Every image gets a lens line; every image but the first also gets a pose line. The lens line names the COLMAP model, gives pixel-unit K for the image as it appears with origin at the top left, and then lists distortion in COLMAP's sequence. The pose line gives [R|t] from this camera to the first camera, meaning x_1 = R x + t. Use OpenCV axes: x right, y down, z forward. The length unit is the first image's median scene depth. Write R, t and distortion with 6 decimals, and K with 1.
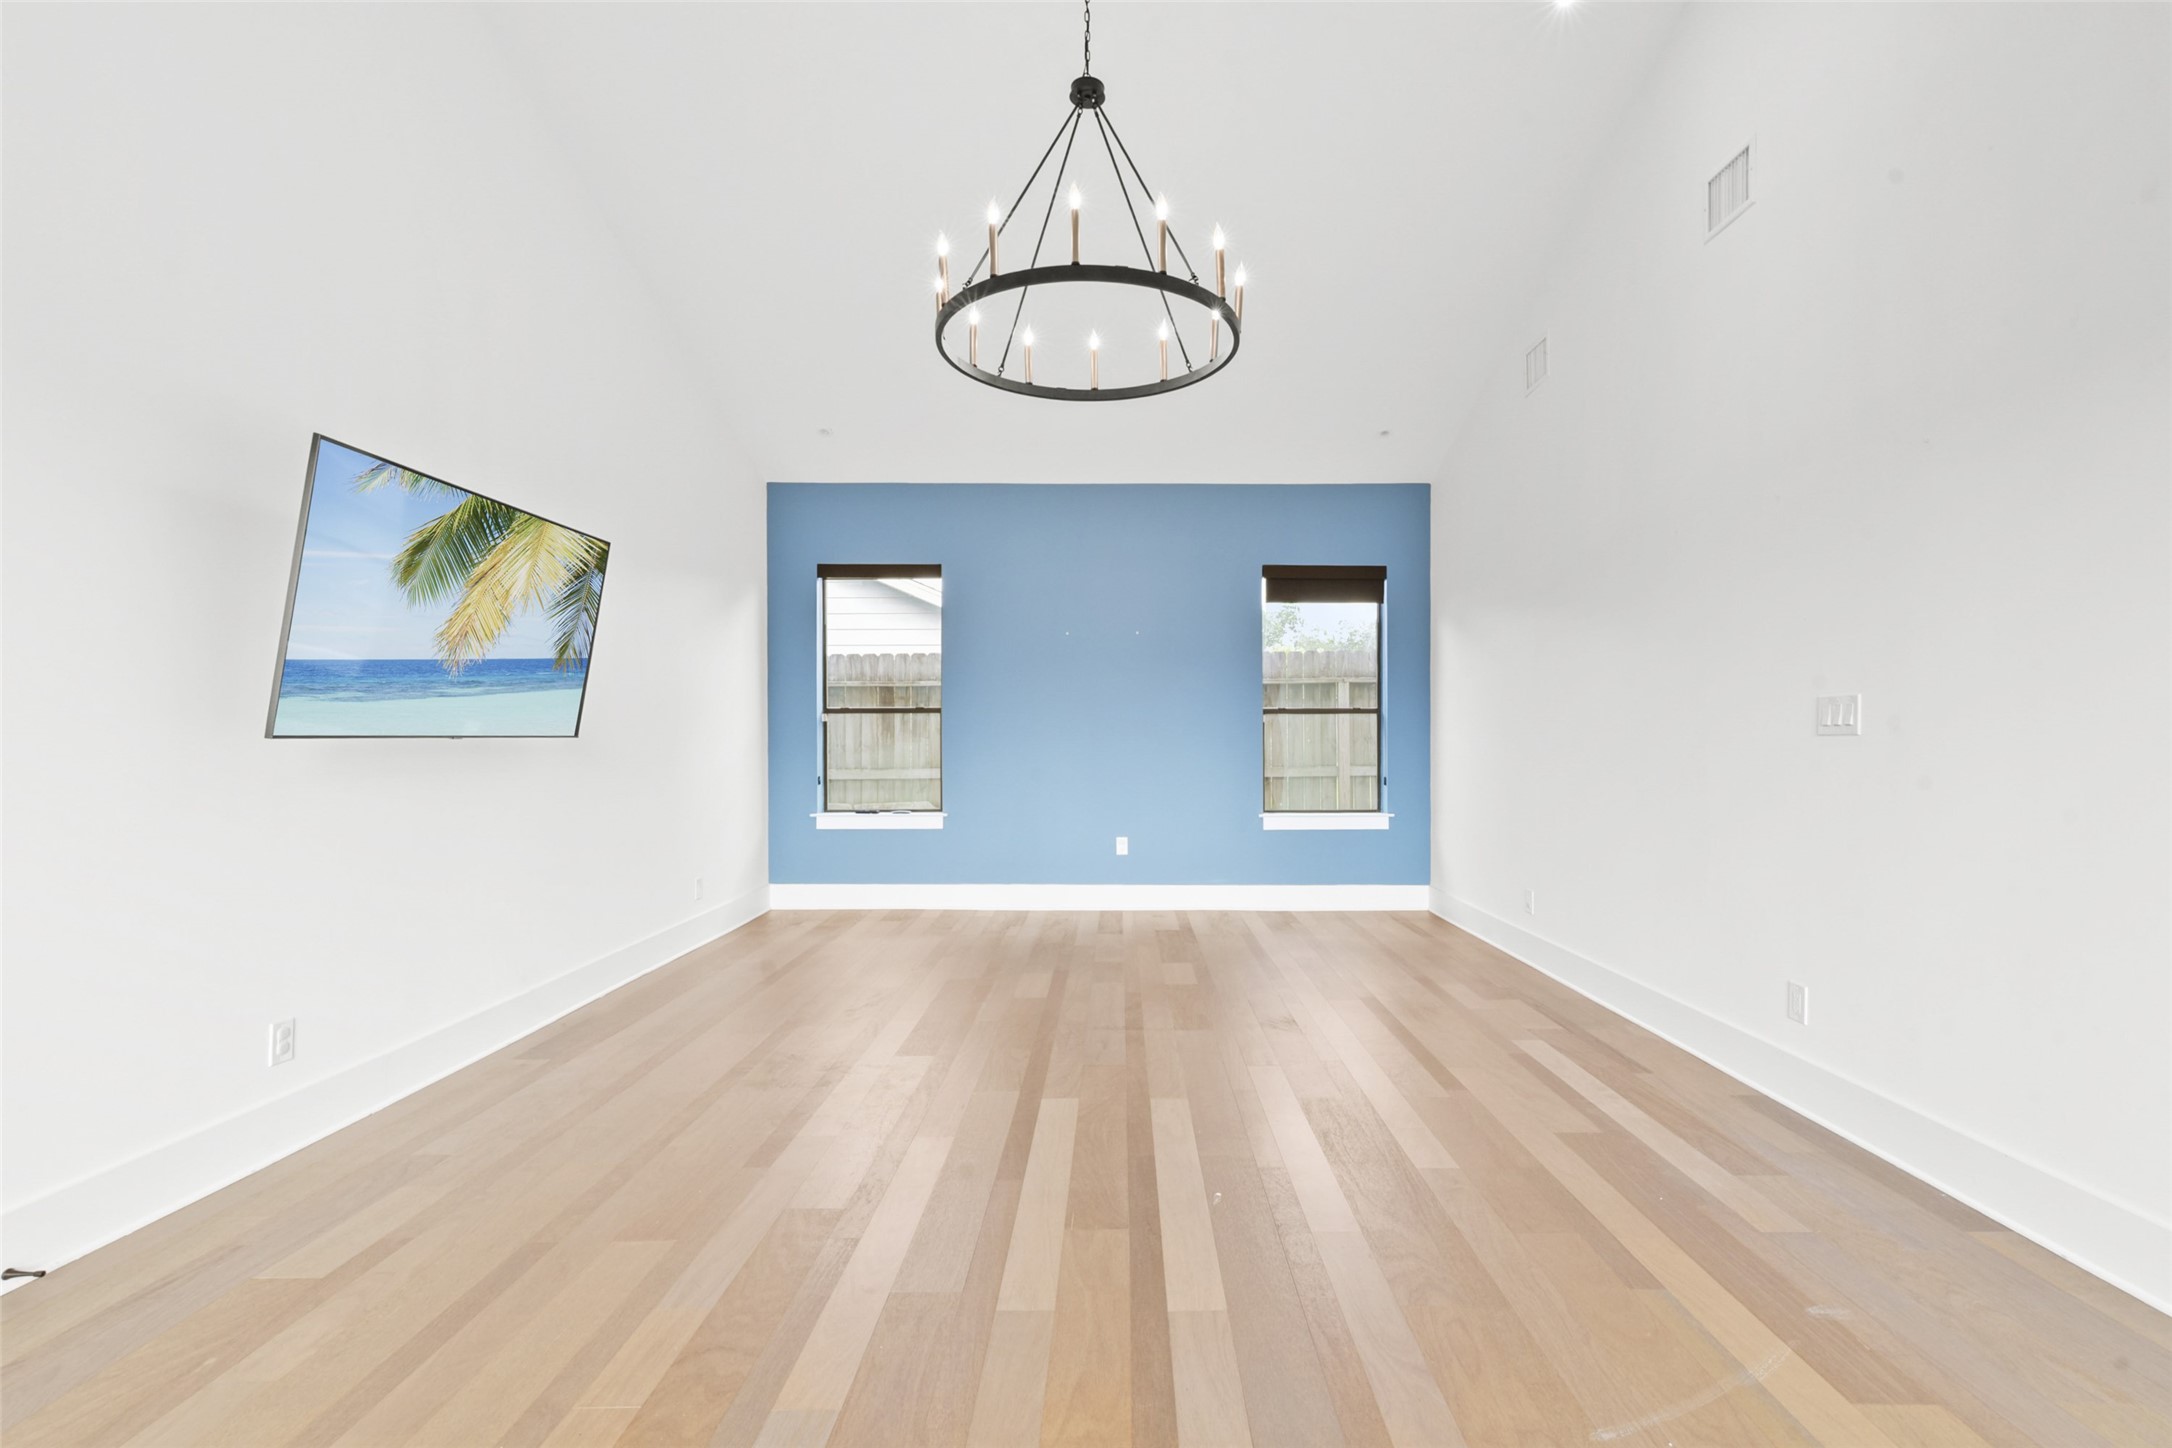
lens RADIAL K [[966.1, 0, 1124.0], [0, 966.1, 735.9], [0, 0, 1]] dist [0.003152, 0.000510]
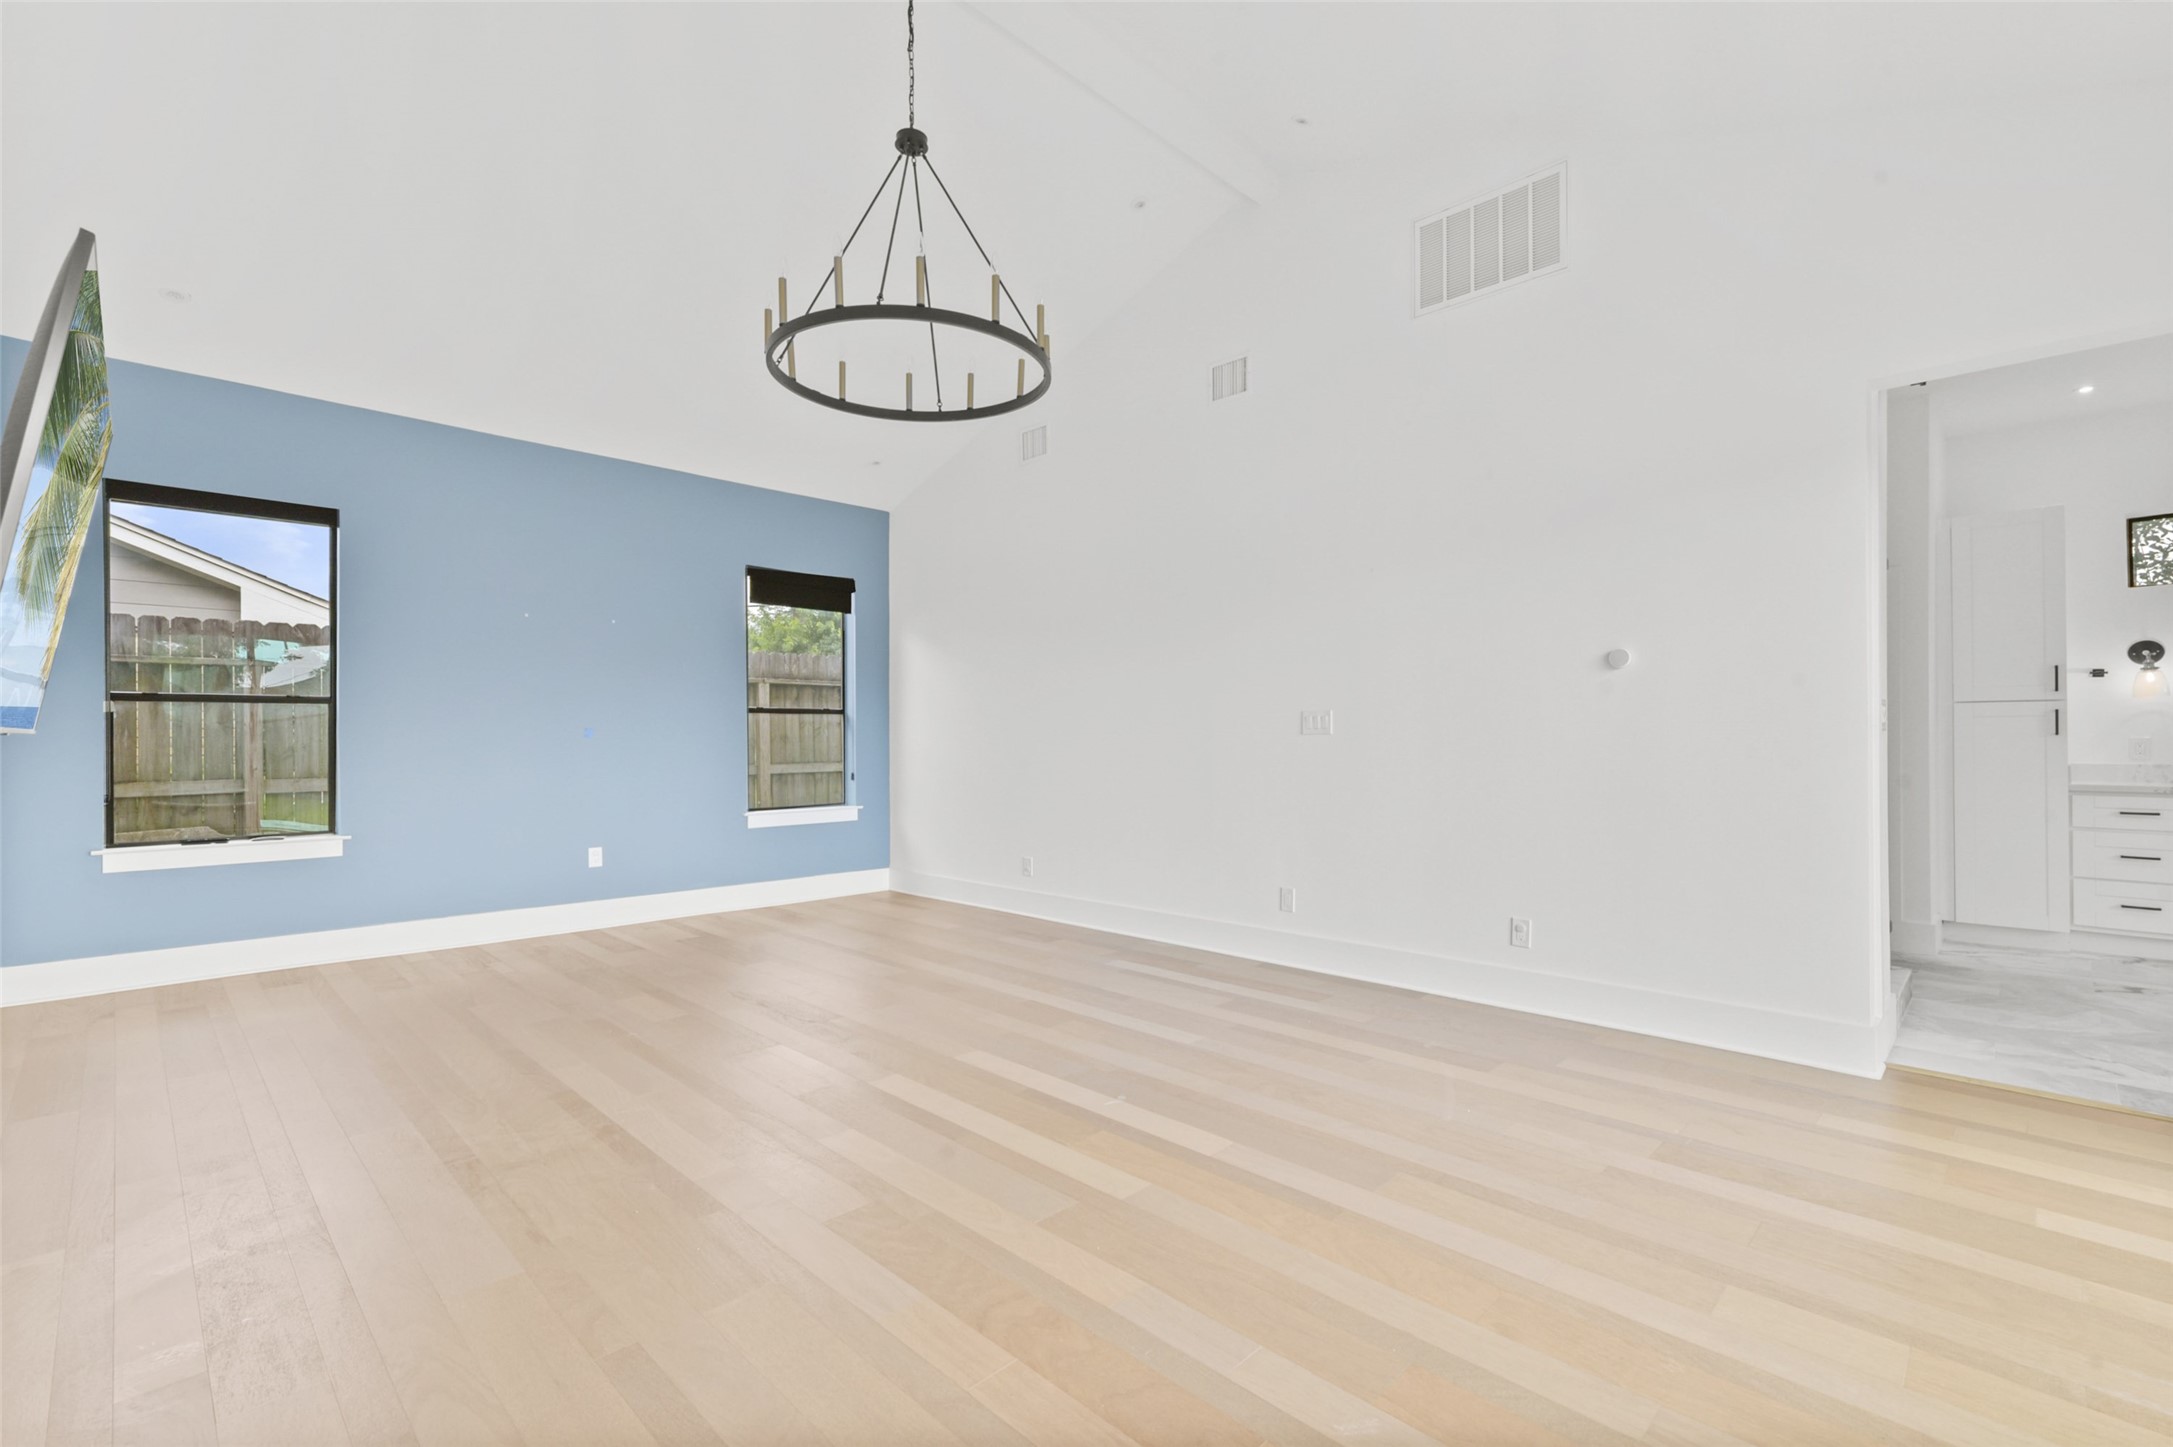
lens RADIAL K [[947.1, 0, 1094.8], [0, 947.1, 724.0], [0, 0, 1]] dist [-0.000853, 0.000120]
pose [[0.710144, 0.008803, 0.704002, -0.312704], [0.000134, 0.999920, -0.012639, 0.001458], [-0.704057, 0.009070, 0.710086, 0.050807]]
